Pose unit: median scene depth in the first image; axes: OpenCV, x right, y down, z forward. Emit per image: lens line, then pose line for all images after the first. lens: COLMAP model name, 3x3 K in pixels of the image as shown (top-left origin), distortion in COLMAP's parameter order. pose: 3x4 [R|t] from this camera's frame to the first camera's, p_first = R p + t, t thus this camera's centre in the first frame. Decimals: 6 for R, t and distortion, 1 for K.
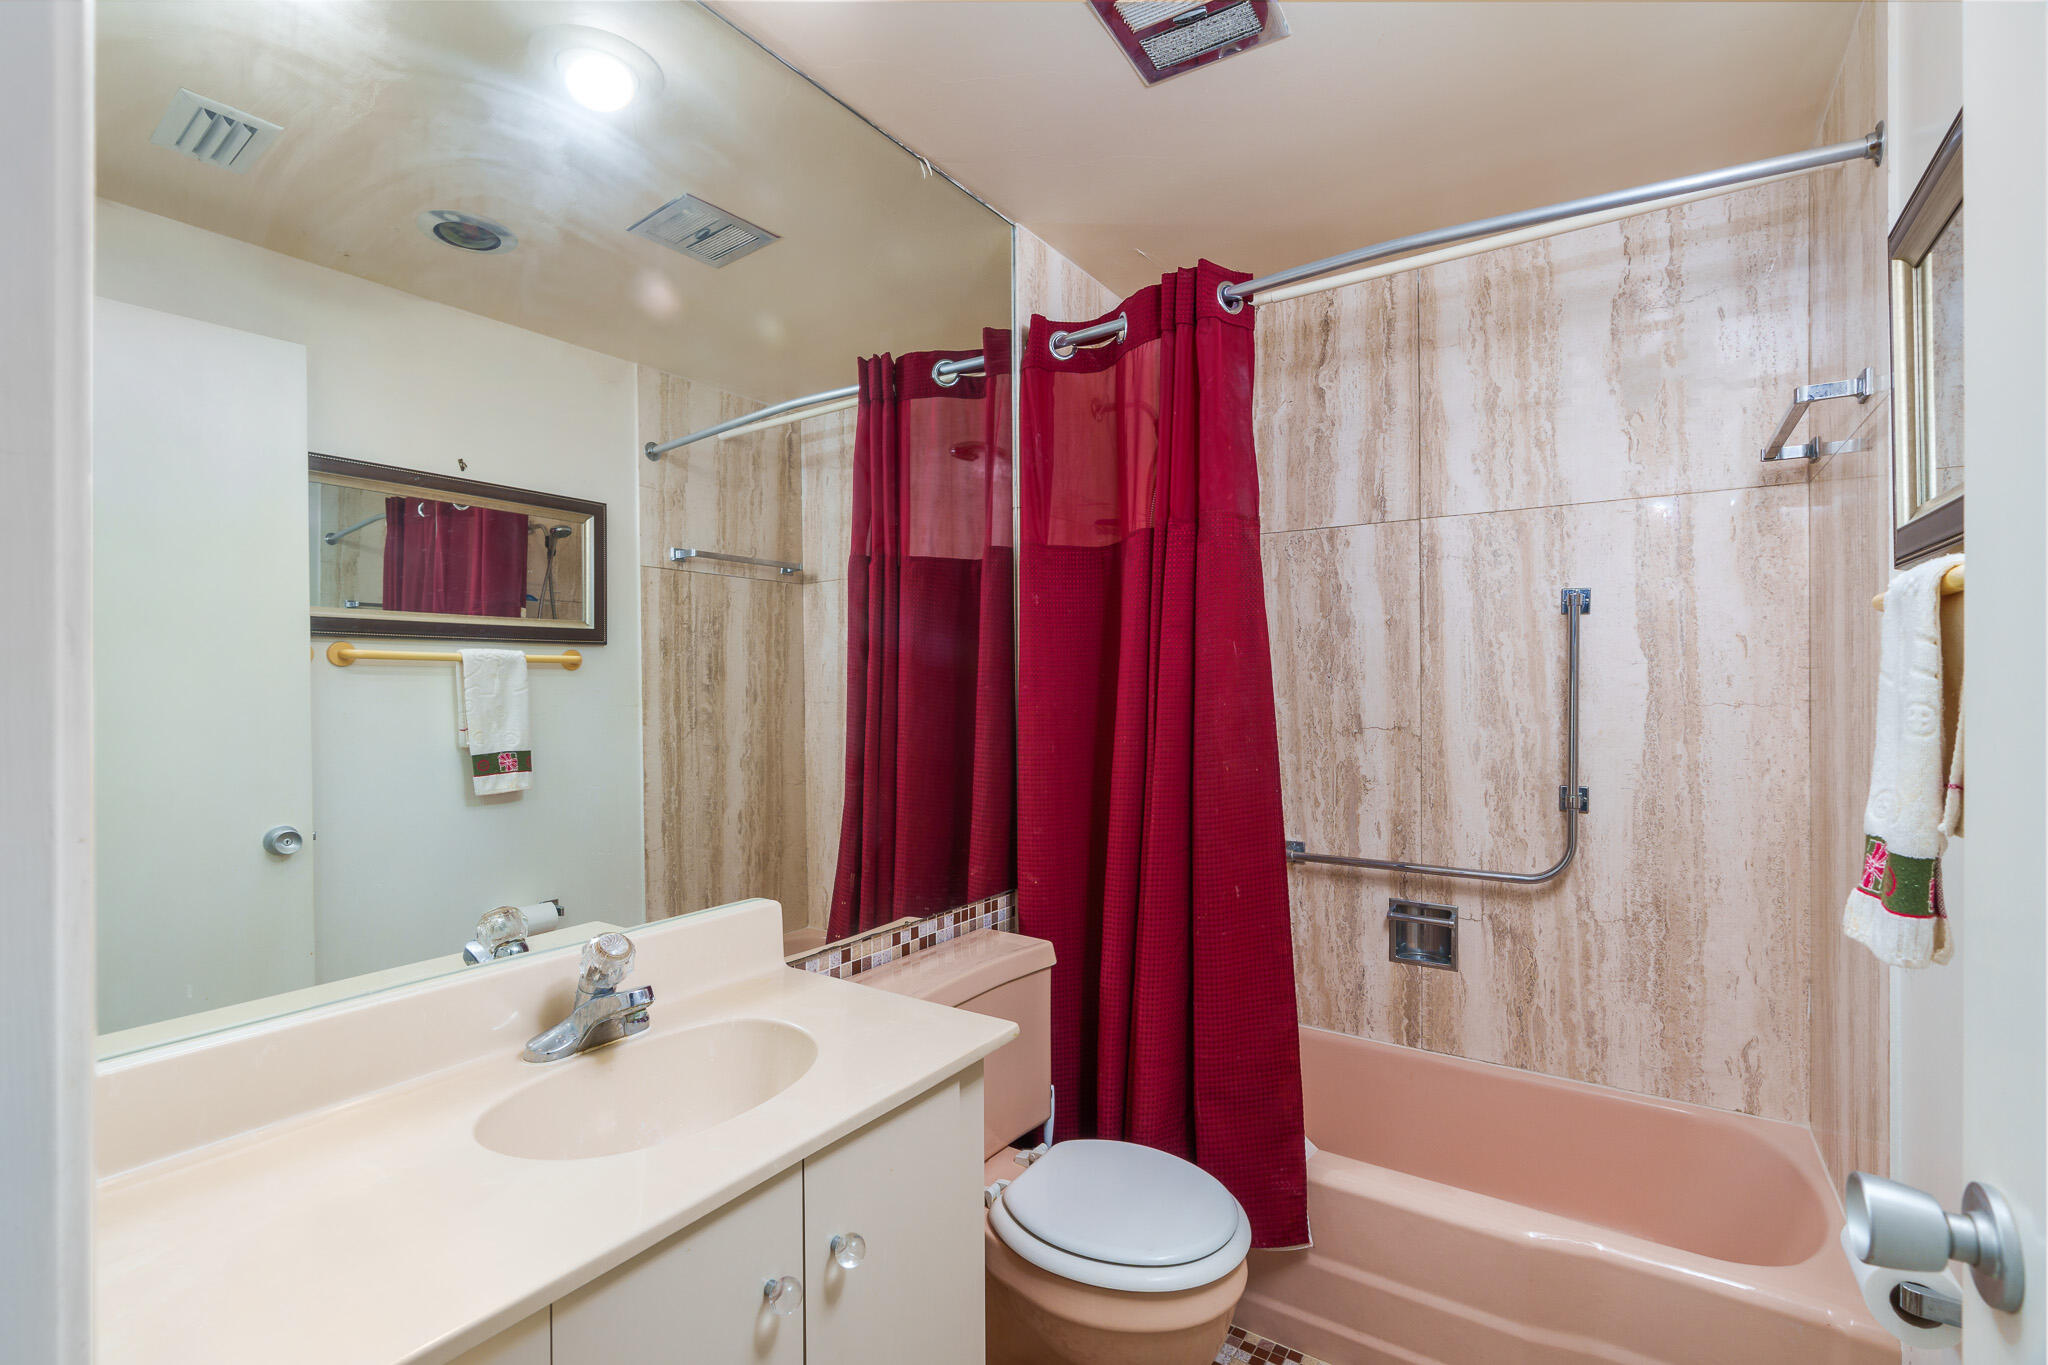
lens RADIAL K [[925.6, 0, 1020.8], [0, 925.6, 680.1], [0, 0, 1]] dist [-0.005854, 0.001744]
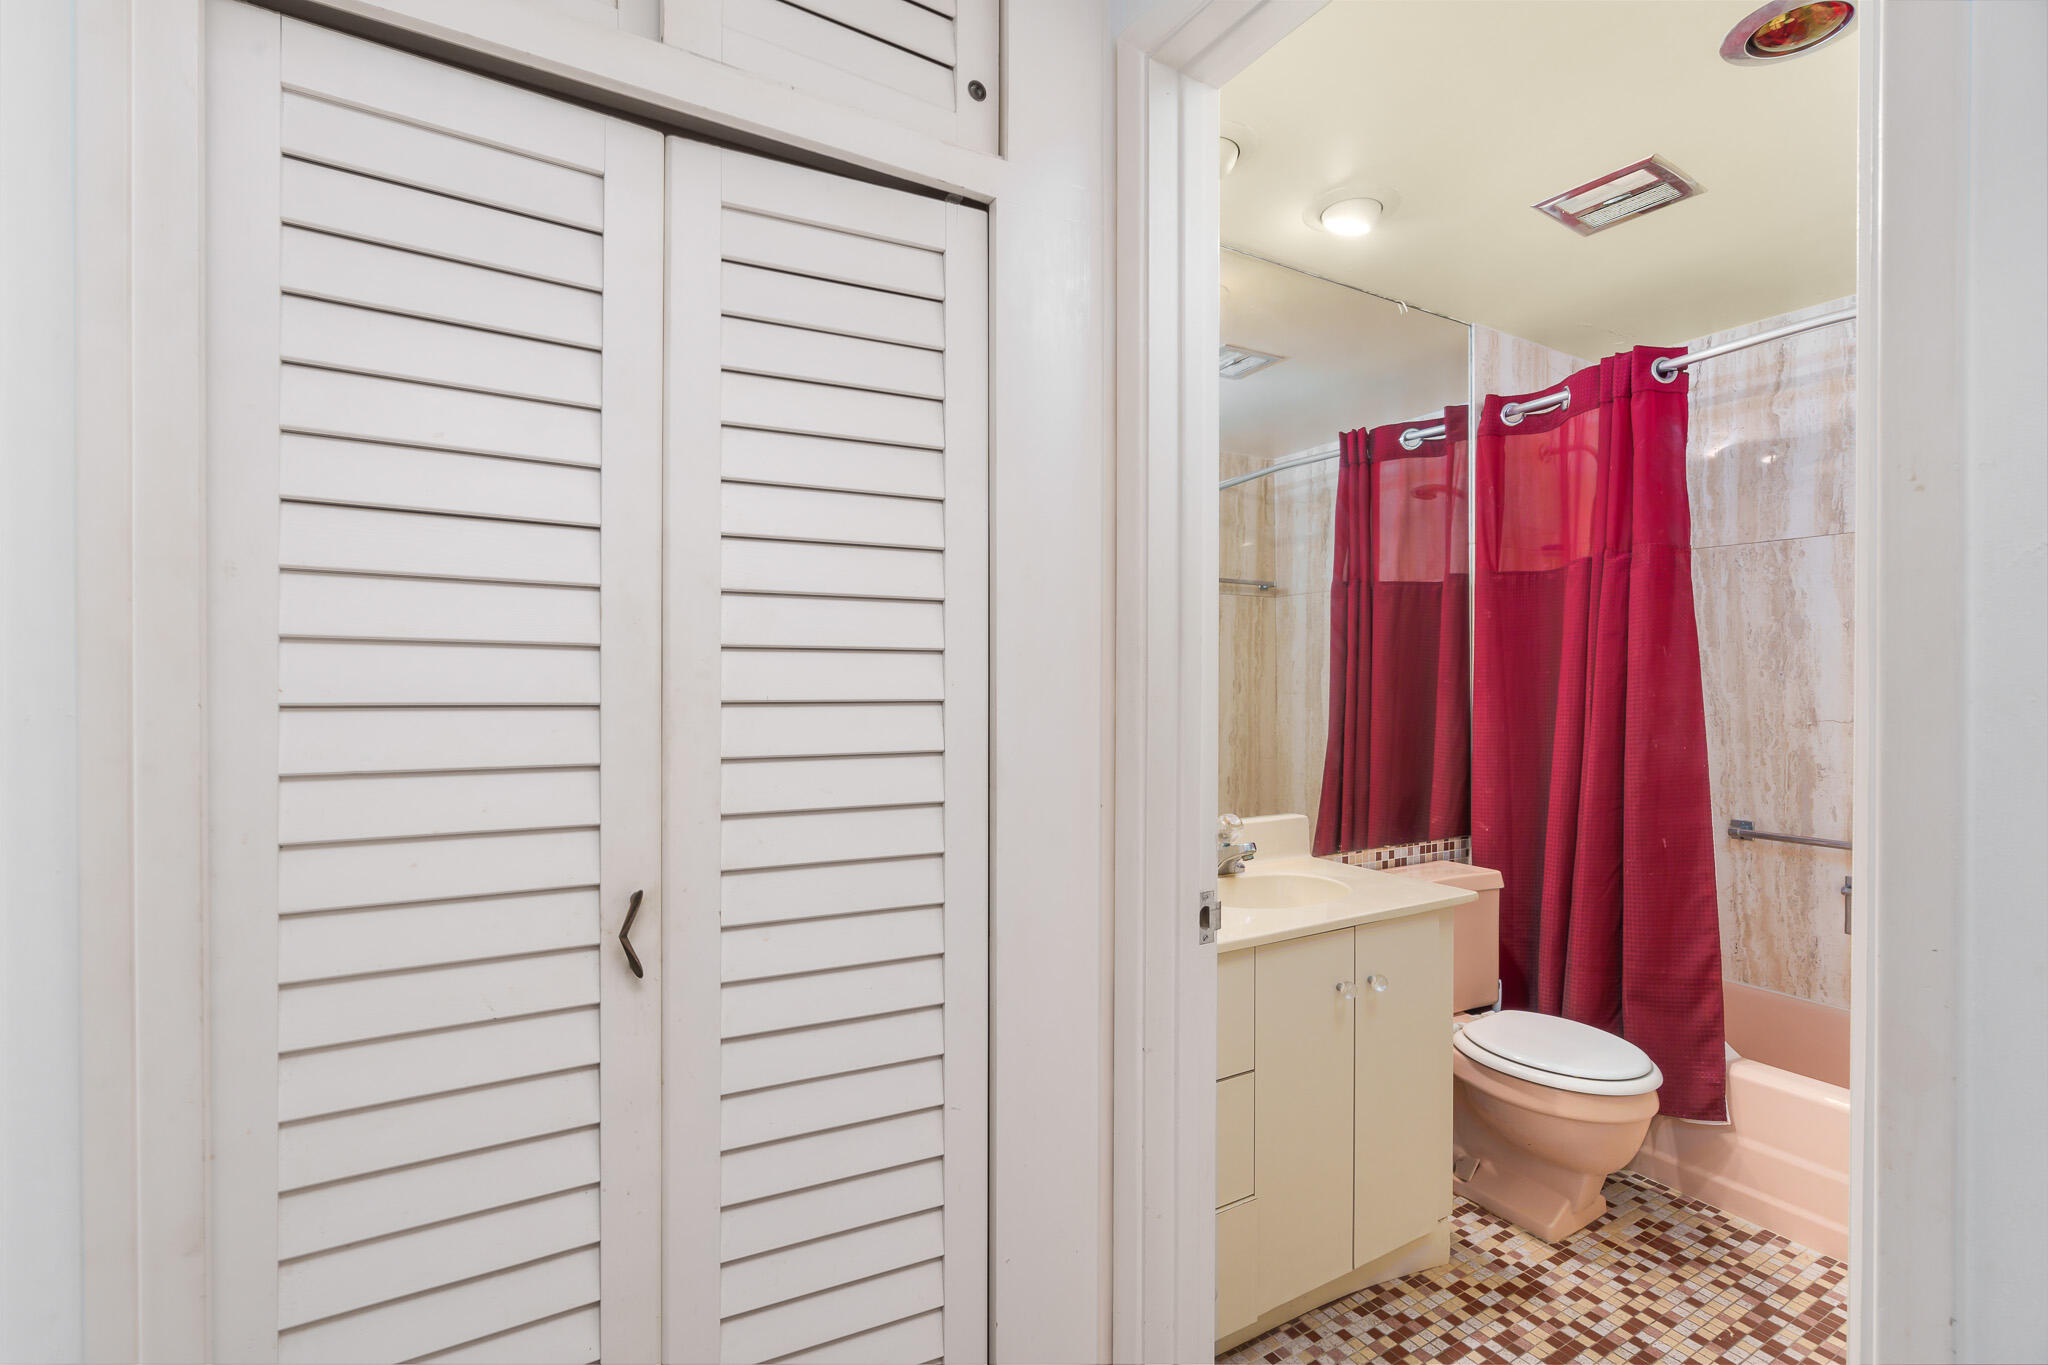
lens RADIAL K [[925.6, 0, 1020.8], [0, 925.6, 680.1], [0, 0, 1]] dist [-0.005854, 0.001744]
pose [[0.902601, 0.006831, -0.430424, -0.016438], [-0.003466, 0.999957, 0.008602, -0.003144], [0.430464, -0.006272, 0.902586, -0.442304]]
